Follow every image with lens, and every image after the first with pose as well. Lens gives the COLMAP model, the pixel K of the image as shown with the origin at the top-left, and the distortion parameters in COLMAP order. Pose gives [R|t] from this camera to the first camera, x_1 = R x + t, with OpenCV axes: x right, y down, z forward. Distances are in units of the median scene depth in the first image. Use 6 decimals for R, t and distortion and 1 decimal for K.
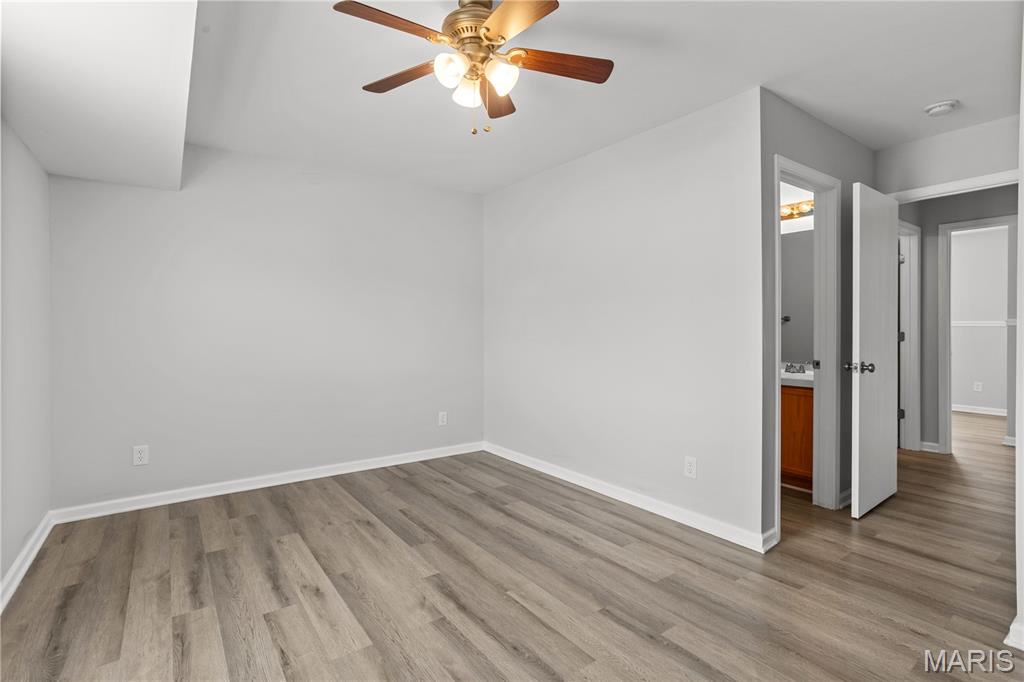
lens RADIAL K [[490.4, 0, 508.6], [0, 490.4, 330.8], [0, 0, 1]] dist [-0.048928, 0.031141]
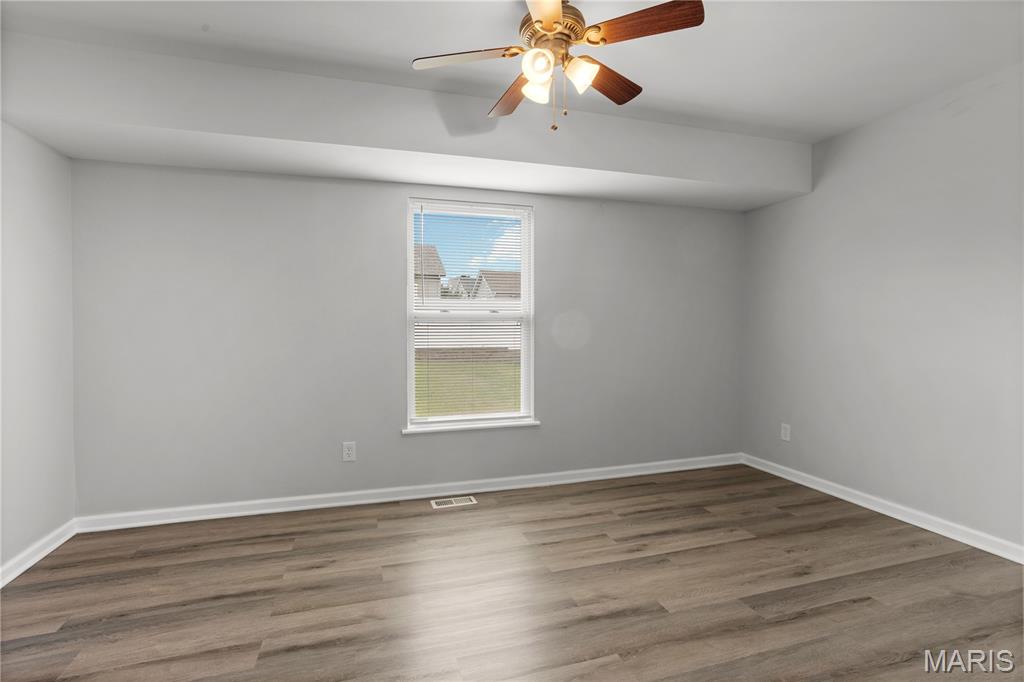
lens RADIAL K [[490.4, 0, 508.6], [0, 490.4, 330.8], [0, 0, 1]] dist [-0.048928, 0.031141]
pose [[-0.313041, 0.021341, -0.949500, 0.656517], [-0.002367, 0.999727, 0.023251, -0.013099], [0.949737, 0.009526, -0.312905, 0.879091]]
